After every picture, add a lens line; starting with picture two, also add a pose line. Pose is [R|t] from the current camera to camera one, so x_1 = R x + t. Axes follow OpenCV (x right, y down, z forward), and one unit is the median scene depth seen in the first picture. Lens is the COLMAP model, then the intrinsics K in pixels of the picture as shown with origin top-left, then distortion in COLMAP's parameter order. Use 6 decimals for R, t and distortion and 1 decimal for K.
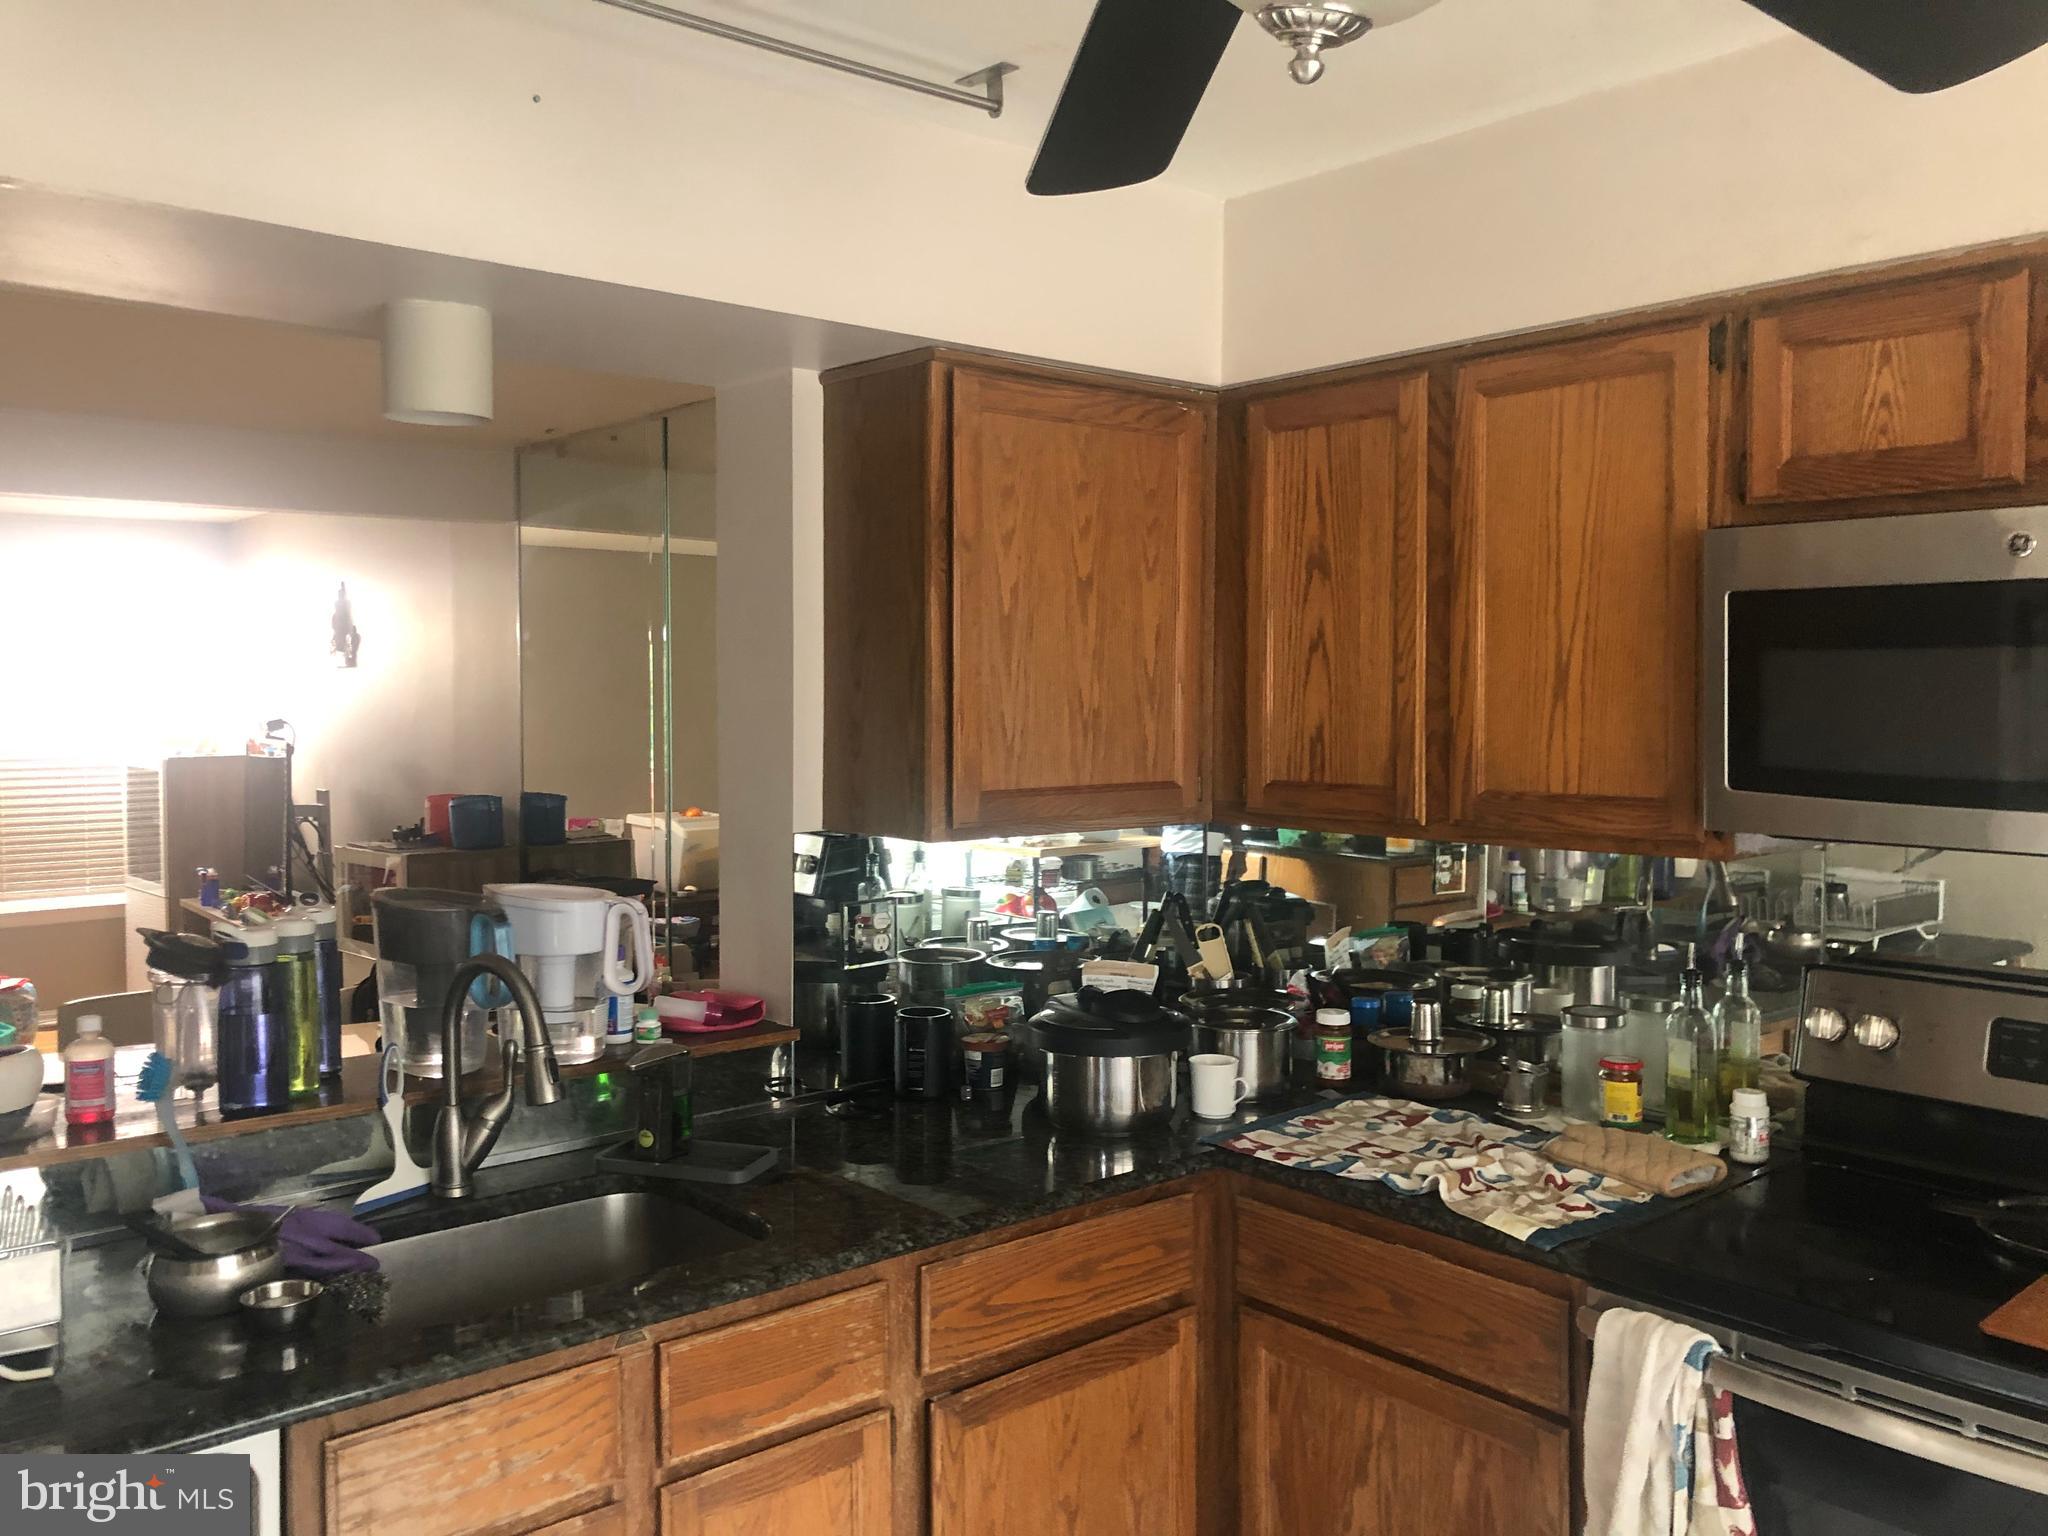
lens RADIAL K [[1680.0, 0, 1021.4], [0, 1680.0, 770.3], [0, 0, 1]] dist [0.057976, -0.059556]
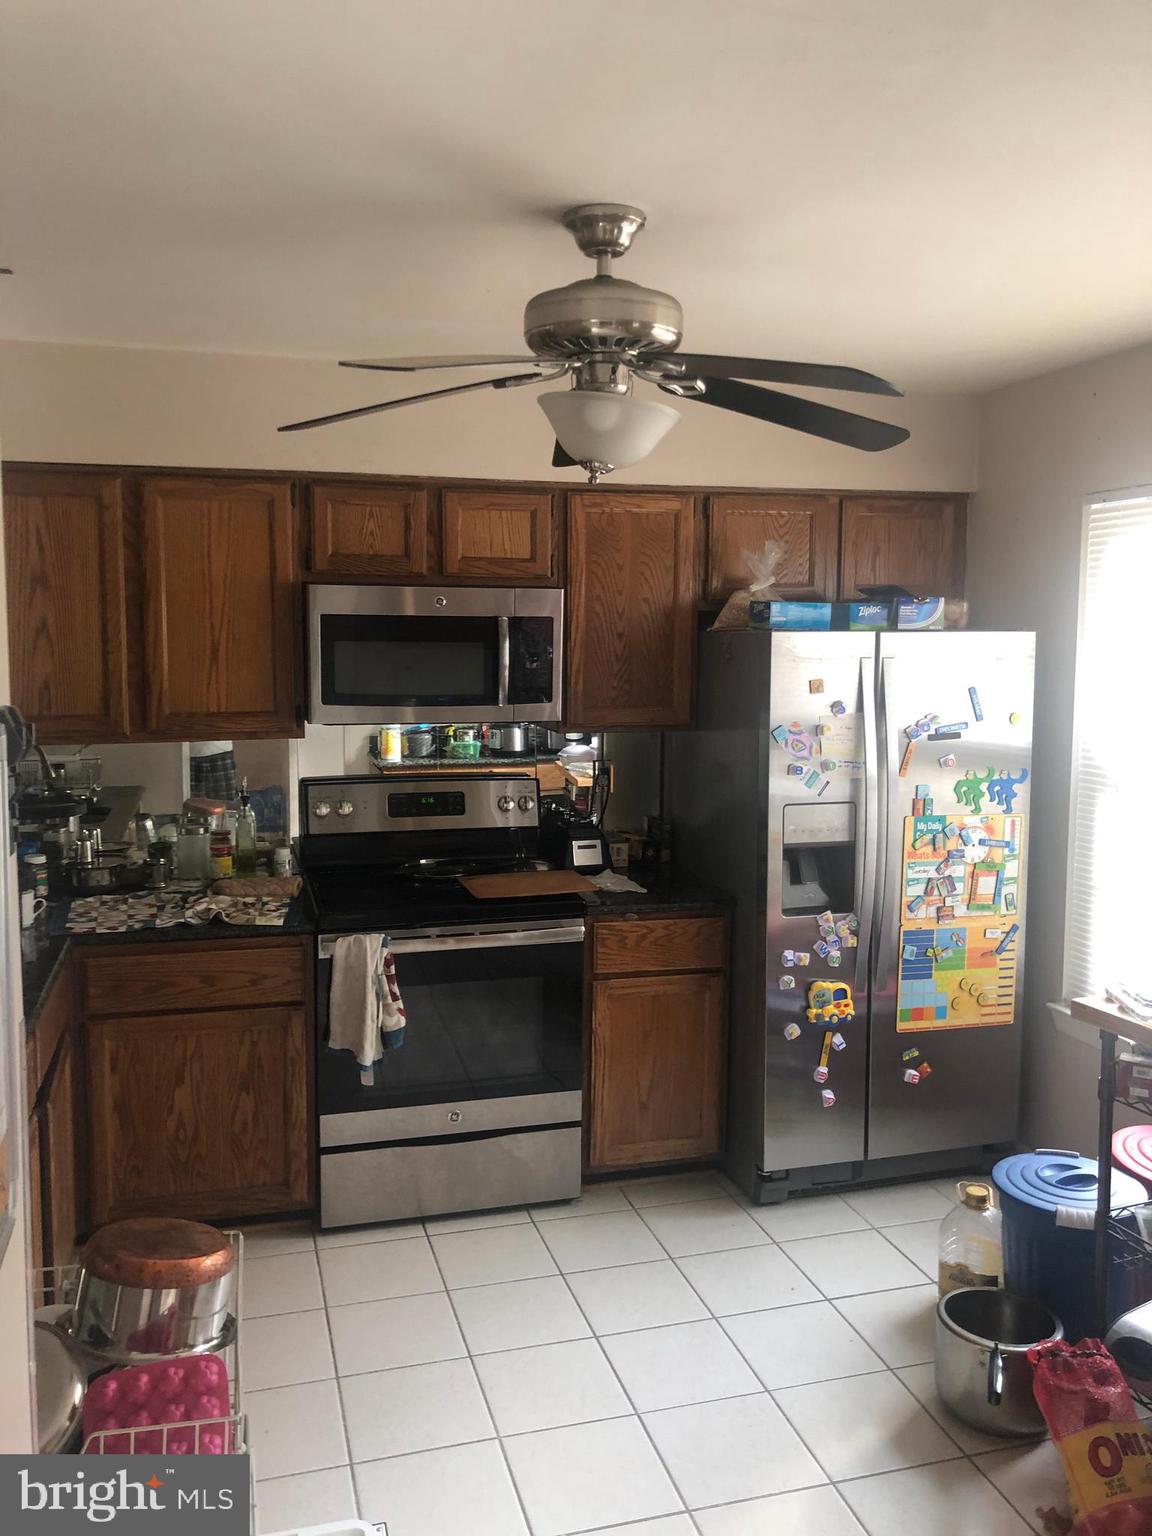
lens RADIAL K [[1260.0, 0, 576.6], [0, 1260.0, 766.2], [0, 0, 1]] dist [0.057976, -0.059556]
pose [[0.422676, -0.098625, 0.900899, -0.832951], [0.043171, 0.995124, 0.088685, -0.035512], [-0.905252, 0.001408, 0.424872, 0.007650]]
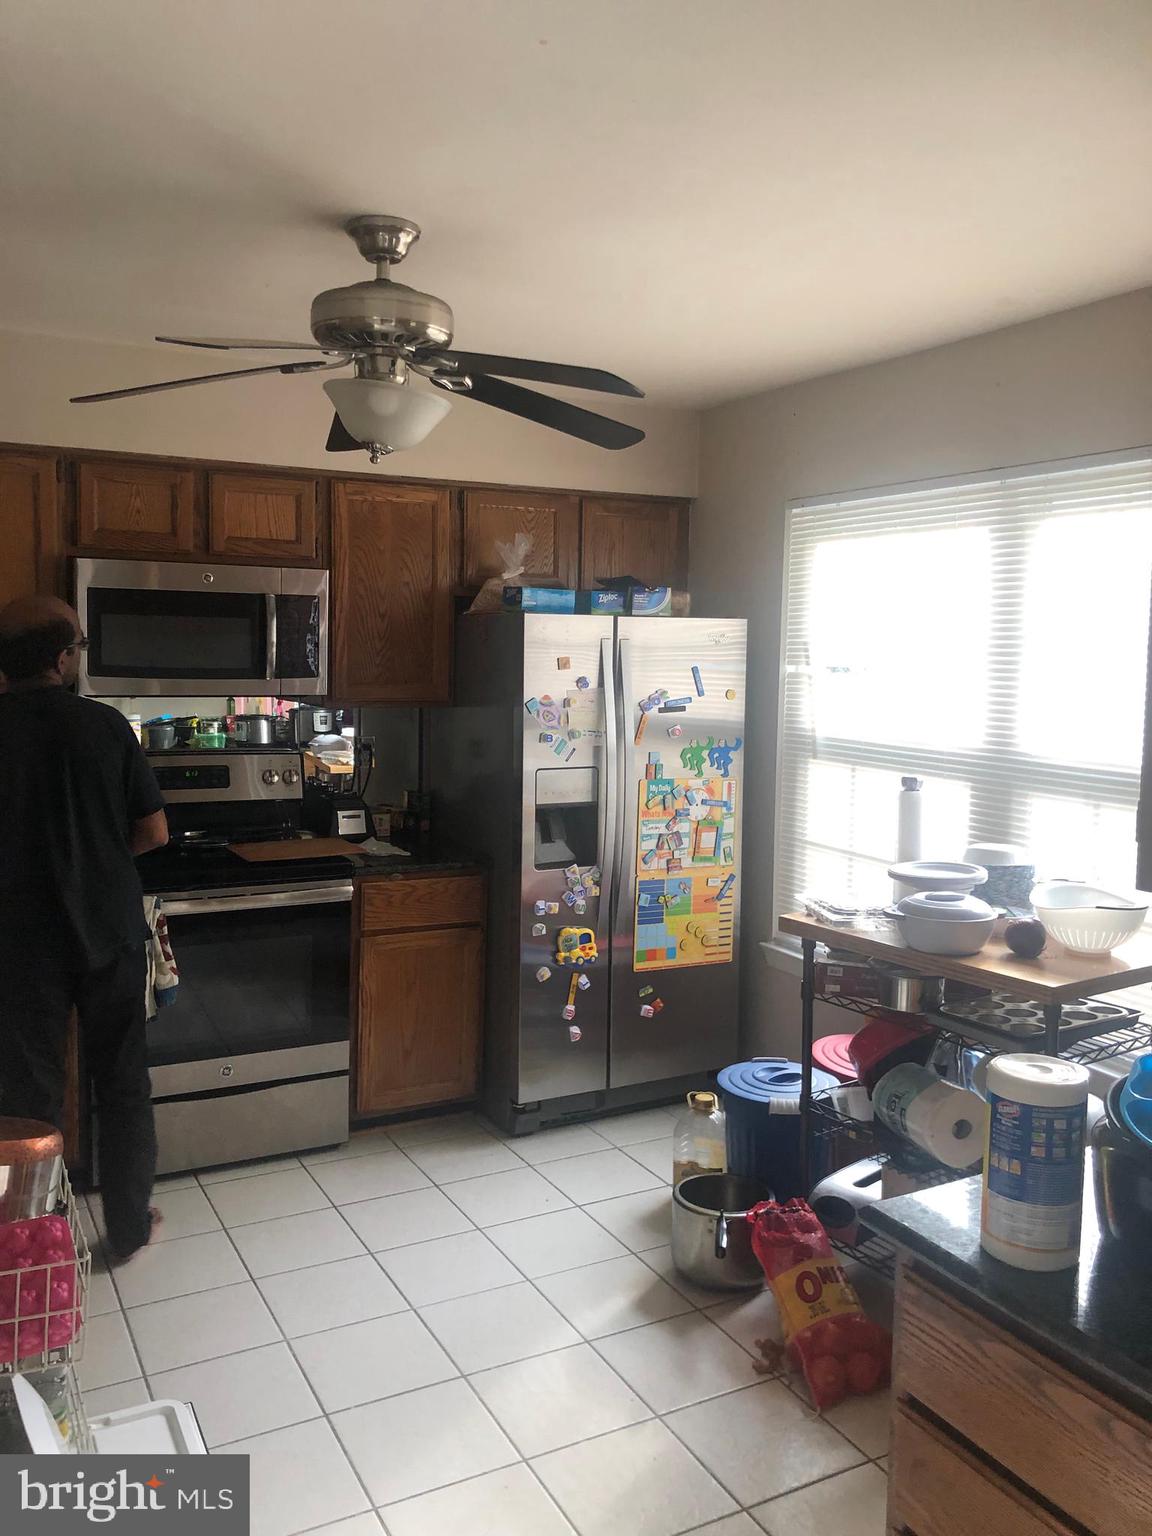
lens RADIAL K [[1260.0, 0, 575.8], [0, 1260.0, 767.1], [0, 0, 1]] dist [0.057976, -0.059556]
pose [[0.220695, -0.089236, 0.971252, -0.975974], [0.031879, 0.995934, 0.084260, 0.010014], [-0.974822, 0.012367, 0.222643, 0.000495]]
